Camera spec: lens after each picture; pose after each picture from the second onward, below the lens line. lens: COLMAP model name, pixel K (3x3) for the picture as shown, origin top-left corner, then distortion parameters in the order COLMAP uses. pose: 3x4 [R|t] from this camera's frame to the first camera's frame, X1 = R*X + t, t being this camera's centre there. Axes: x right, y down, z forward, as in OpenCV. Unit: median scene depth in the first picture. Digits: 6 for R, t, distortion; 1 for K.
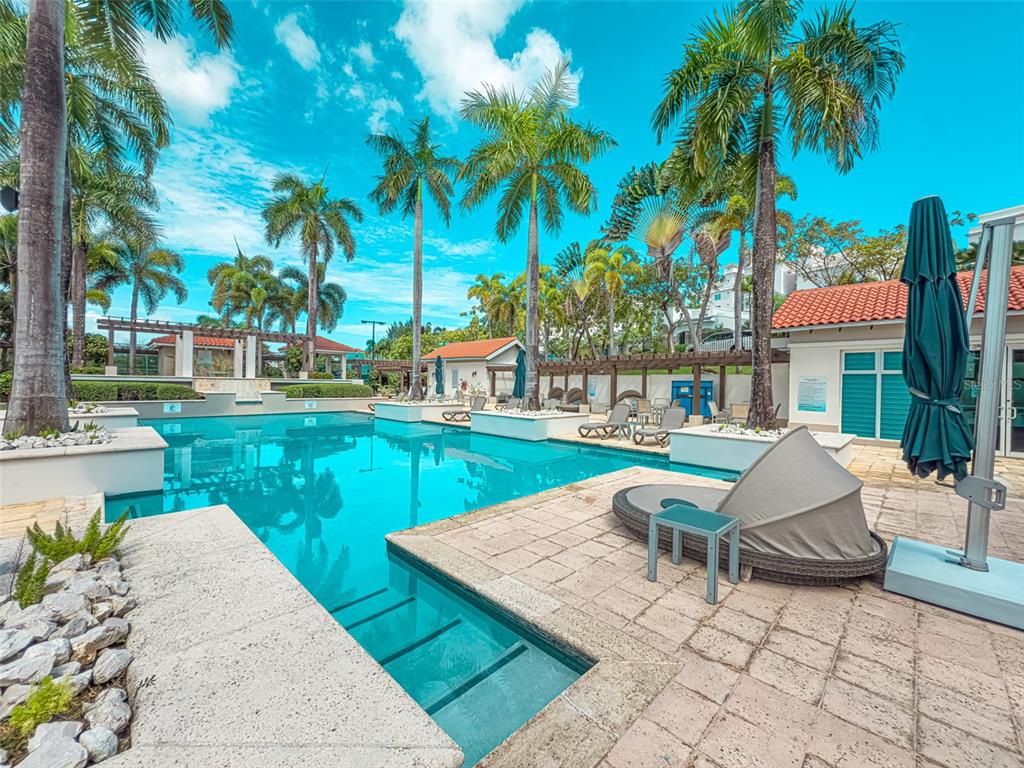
lens RADIAL K [[408.6, 0, 509.7], [0, 408.6, 387.5], [0, 0, 1]] dist [-0.000180, 0.000010]
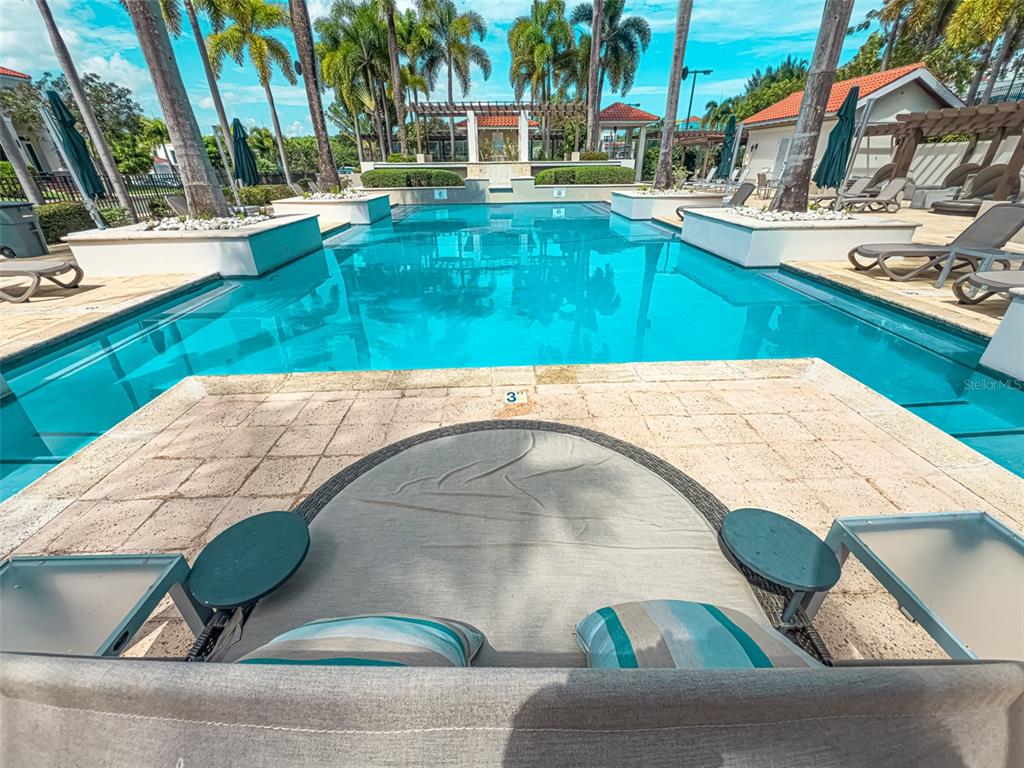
lens RADIAL K [[424.6, 0, 510.9], [0, 424.6, 380.8], [0, 0, 1]] dist [-0.001873, -0.000201]
pose [[0.729758, 0.289570, -0.619357, 0.136433], [0.016021, 0.898391, 0.438903, 0.002184], [0.683518, -0.330216, 0.650969, 0.176450]]
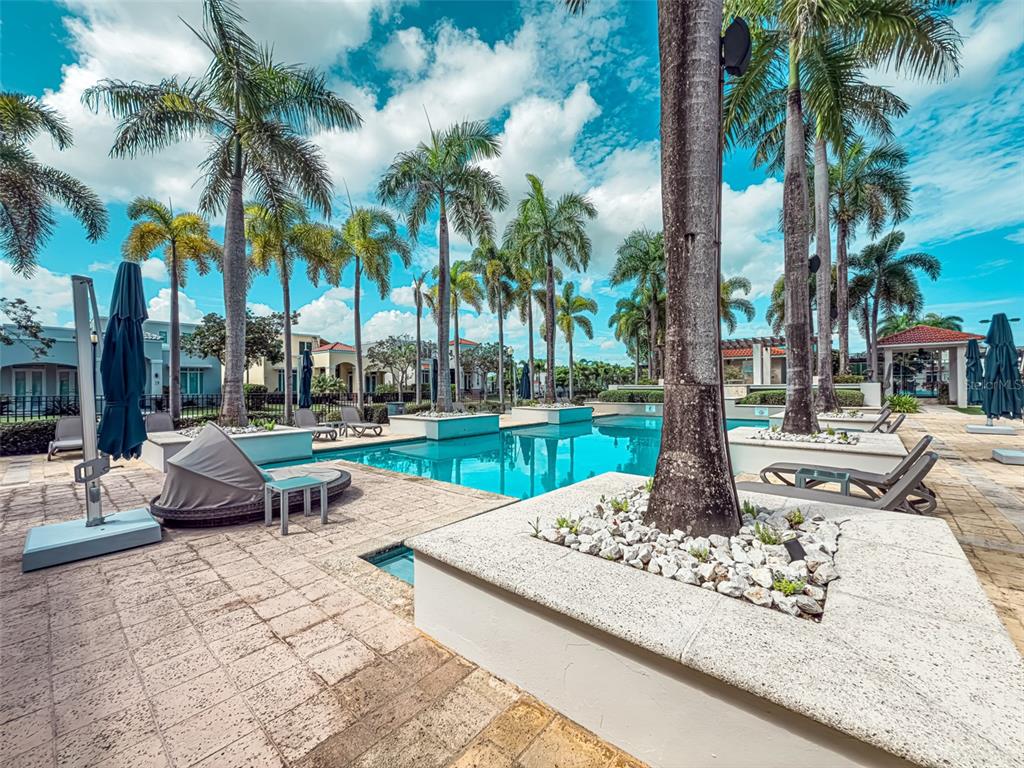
lens RADIAL K [[404.4, 0, 512.0], [0, 404.4, 384.0], [0, 0, 1]] dist [-0.002253, 0.000175]
pose [[0.068057, -0.023358, -0.997408, 0.404939], [0.000859, 0.999727, -0.023354, -0.001096], [0.997681, 0.000733, 0.068059, 0.358599]]
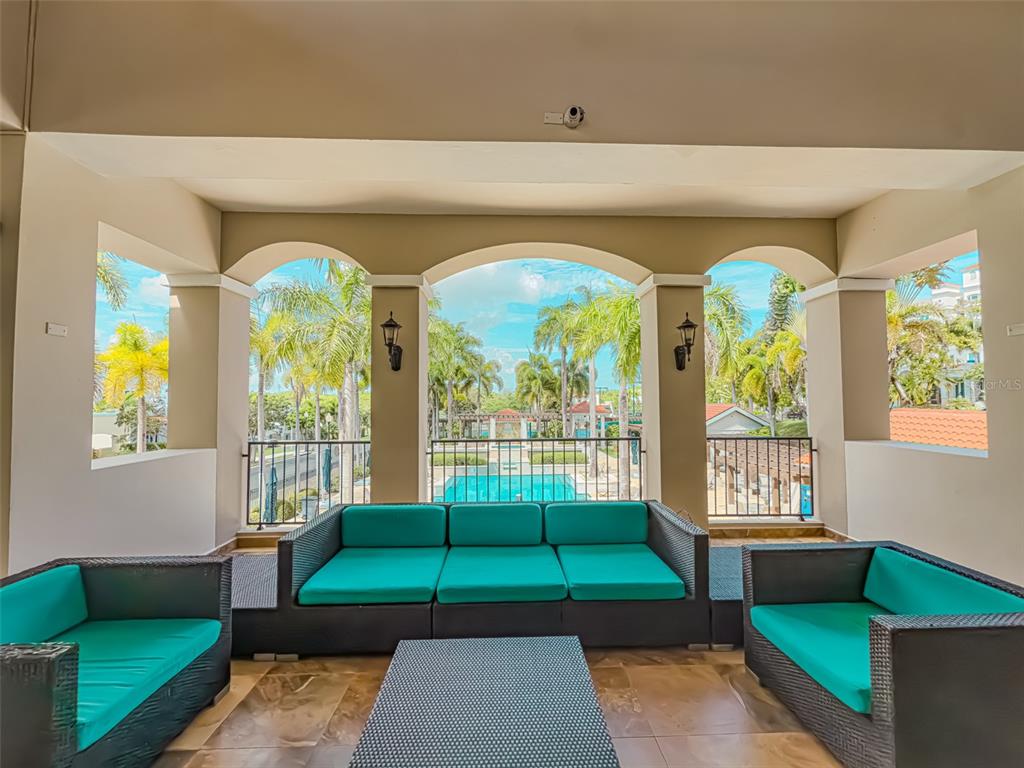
lens RADIAL K [[416.6, 0, 514.0], [0, 416.6, 387.6], [0, 0, 1]] dist [-0.001704, 0.000163]
pose [[0.726619, -0.049511, -0.685255, 0.524592], [0.014476, 0.998282, -0.056778, -0.177708], [0.686889, 0.031336, 0.726087, -0.236706]]
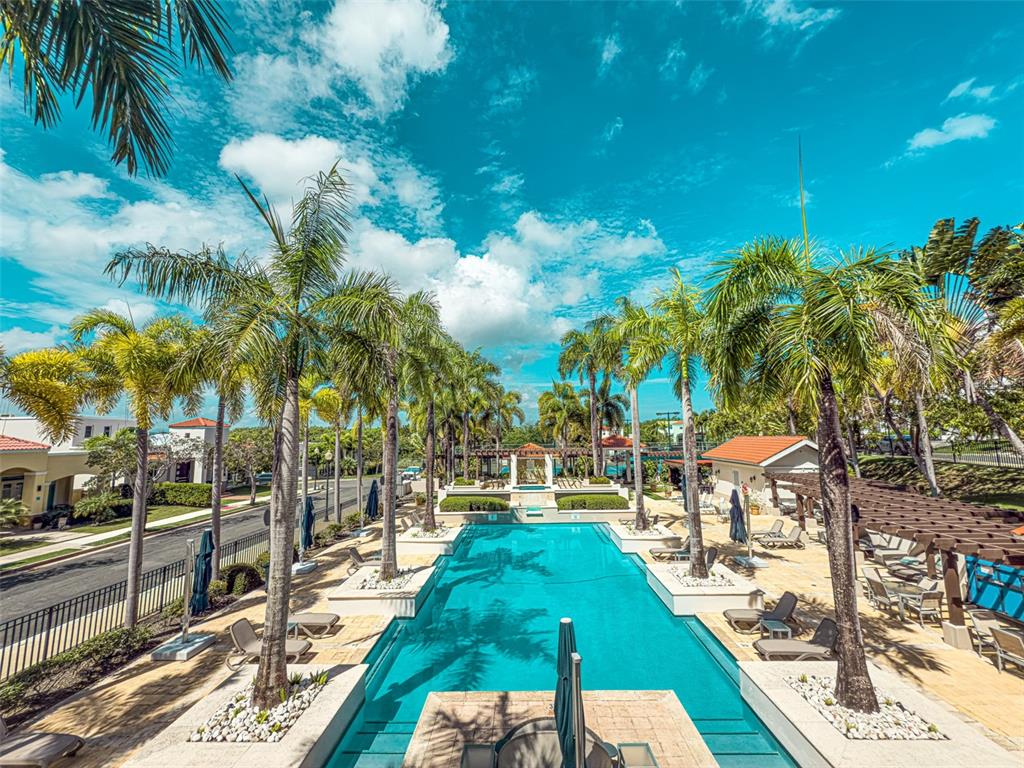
lens RADIAL K [[407.8, 0, 513.8], [0, 407.8, 393.6], [0, 0, 1]] dist [-0.000670, -0.000111]
pose [[0.689579, -0.104275, -0.716664, 0.342928], [0.019891, 0.991934, -0.125188, -0.185971], [0.723938, 0.072072, 0.686090, -0.055873]]
